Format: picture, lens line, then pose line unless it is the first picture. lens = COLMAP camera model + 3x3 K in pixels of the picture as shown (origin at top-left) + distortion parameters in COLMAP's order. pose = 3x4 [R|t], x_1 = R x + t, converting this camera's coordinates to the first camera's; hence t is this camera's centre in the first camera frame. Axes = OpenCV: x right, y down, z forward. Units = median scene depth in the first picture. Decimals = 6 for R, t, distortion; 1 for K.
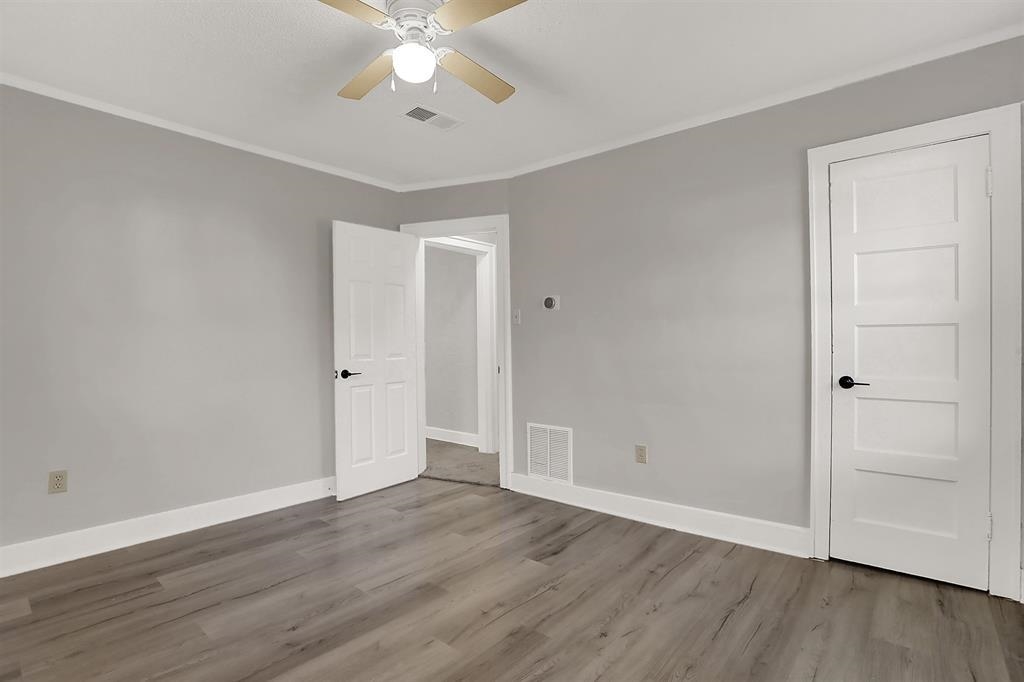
lens RADIAL K [[500.1, 0, 519.2], [0, 500.1, 338.6], [0, 0, 1]] dist [-0.051563, 0.014292]
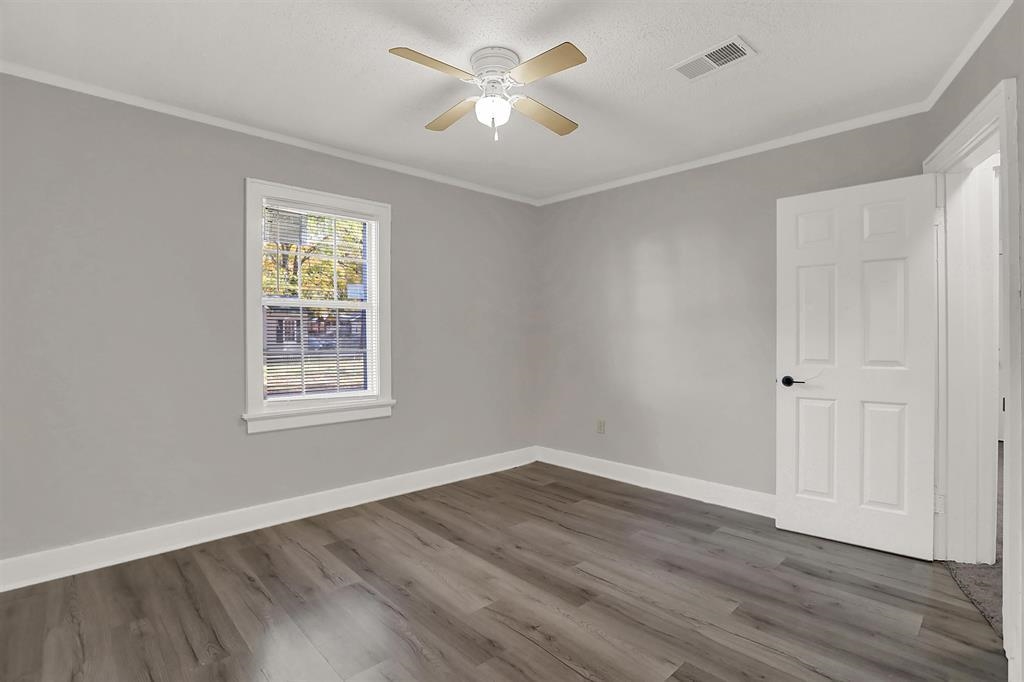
lens RADIAL K [[500.1, 0, 514.0], [0, 500.1, 335.9], [0, 0, 1]] dist [-0.051563, 0.014292]
pose [[-0.111535, 0.002409, -0.993758, 0.710907], [0.004799, 0.999987, 0.001885, -0.011324], [0.993749, -0.004558, -0.111545, 0.858437]]
